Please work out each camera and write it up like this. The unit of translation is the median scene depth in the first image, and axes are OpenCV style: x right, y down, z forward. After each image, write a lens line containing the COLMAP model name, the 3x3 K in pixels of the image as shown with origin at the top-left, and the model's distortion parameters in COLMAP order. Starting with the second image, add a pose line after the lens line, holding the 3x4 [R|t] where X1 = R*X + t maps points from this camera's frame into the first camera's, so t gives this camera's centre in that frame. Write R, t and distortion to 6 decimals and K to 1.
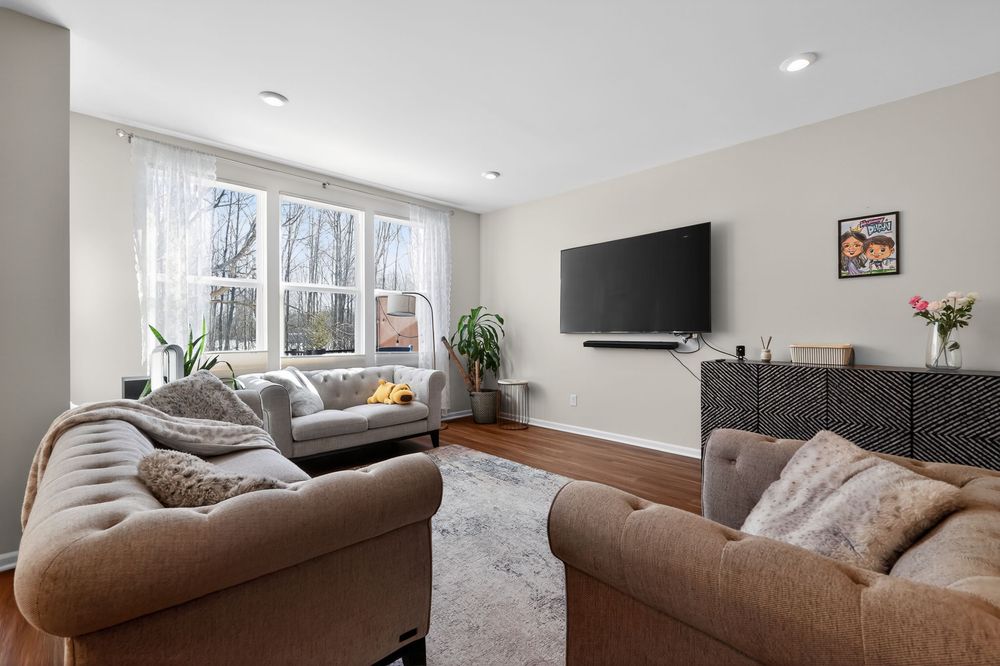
lens RADIAL K [[436.9, 0, 497.1], [0, 436.9, 330.6], [0, 0, 1]] dist [0.009474, -0.000393]
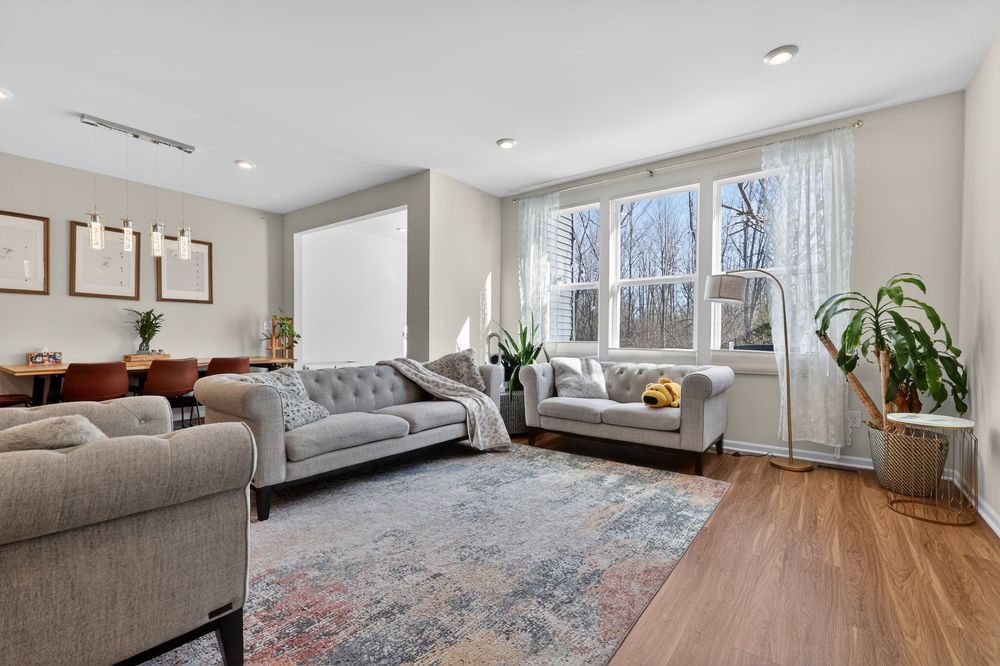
lens RADIAL K [[436.9, 0, 498.5], [0, 436.9, 344.7], [0, 0, 1]] dist [0.009474, -0.000393]
pose [[0.151297, 0.022037, -0.988243, 0.590578], [-0.004570, 0.999756, 0.021595, 0.030219], [0.988478, 0.001249, 0.151361, 0.590870]]
